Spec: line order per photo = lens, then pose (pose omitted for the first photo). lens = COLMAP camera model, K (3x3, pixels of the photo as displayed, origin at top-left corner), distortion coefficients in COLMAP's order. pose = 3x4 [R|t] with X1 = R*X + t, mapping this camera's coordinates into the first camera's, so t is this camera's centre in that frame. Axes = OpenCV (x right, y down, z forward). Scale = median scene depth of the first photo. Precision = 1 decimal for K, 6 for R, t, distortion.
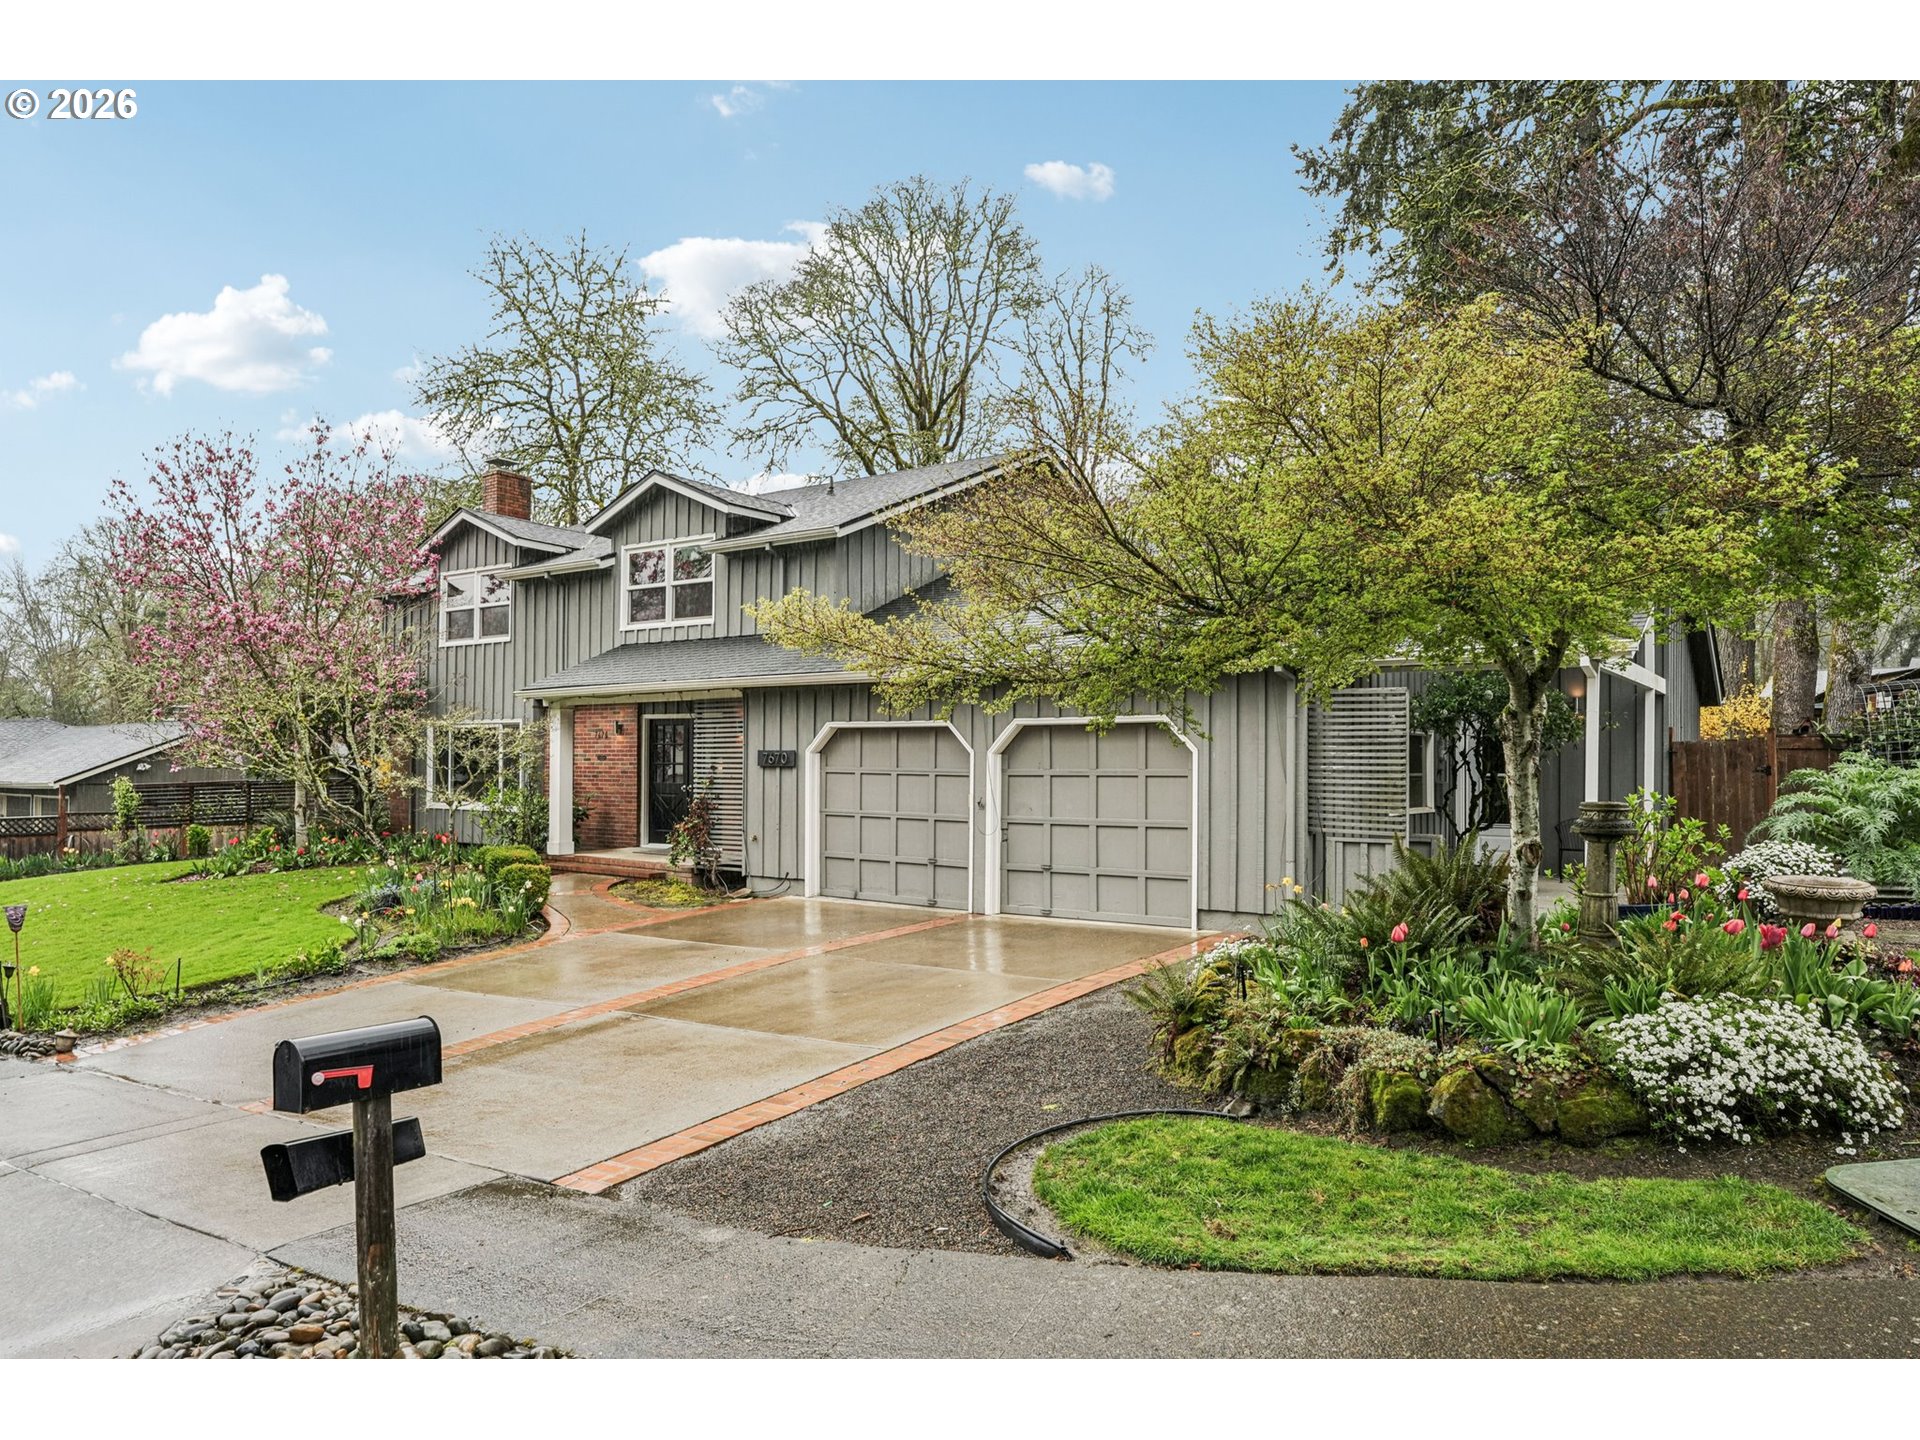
lens RADIAL K [[1285.3, 0, 956.2], [0, 1285.3, 748.2], [0, 0, 1]] dist [-0.007718, -0.001744]
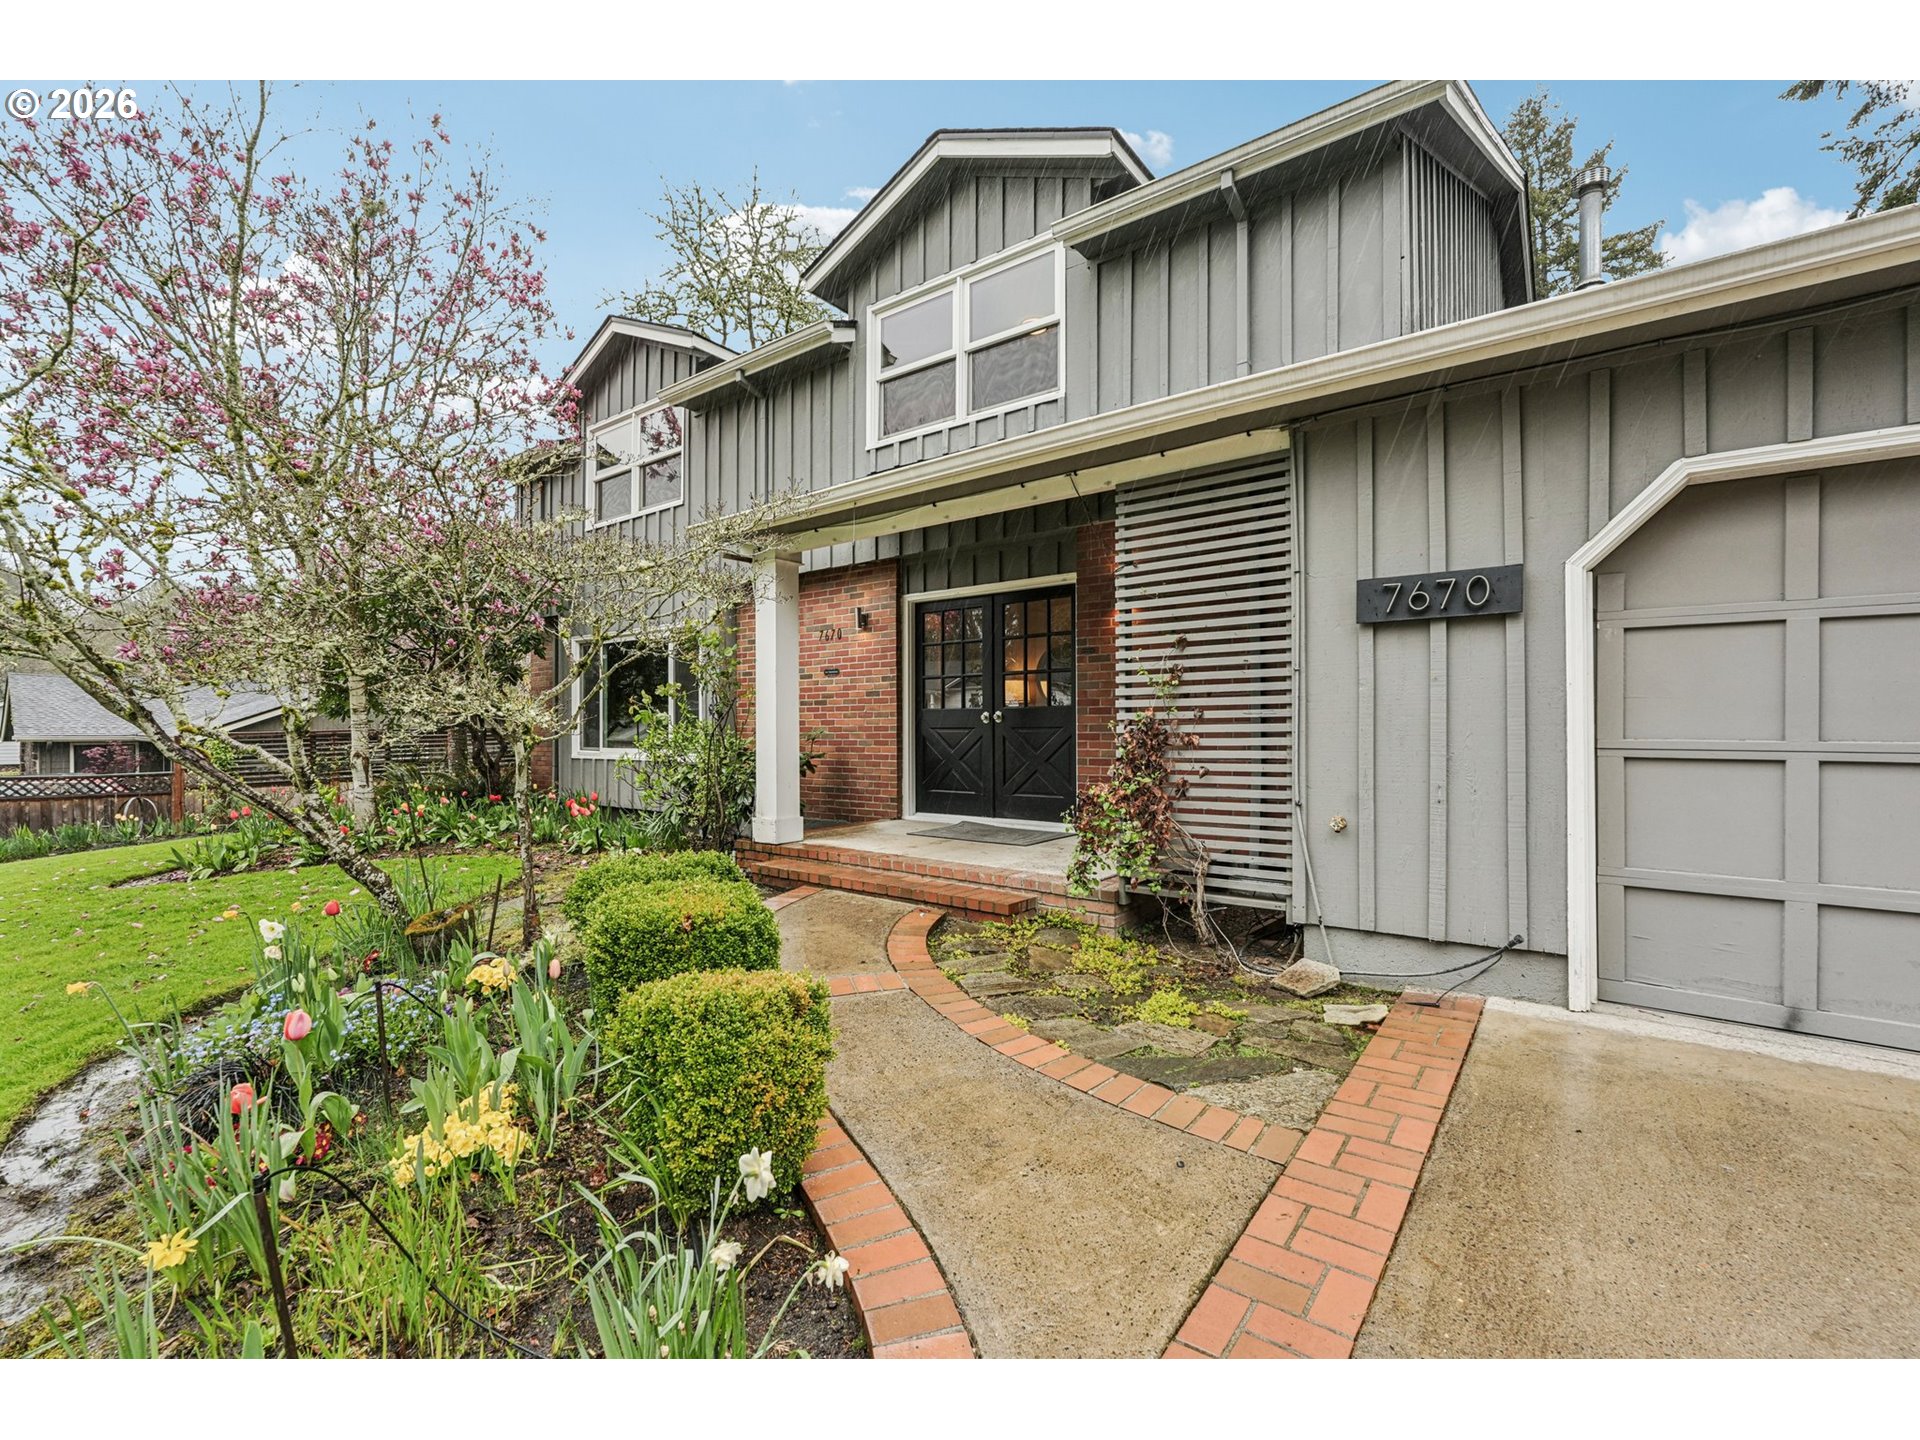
lens RADIAL K [[856.2, 0, 957.6], [0, 856.2, 730.5], [0, 0, 1]] dist [-0.005919, -0.000520]
pose [[0.999350, -0.009634, -0.034737, -0.217455], [0.010043, 0.999882, 0.011617, 0.033448], [0.034621, -0.011958, 0.999329, 0.639364]]
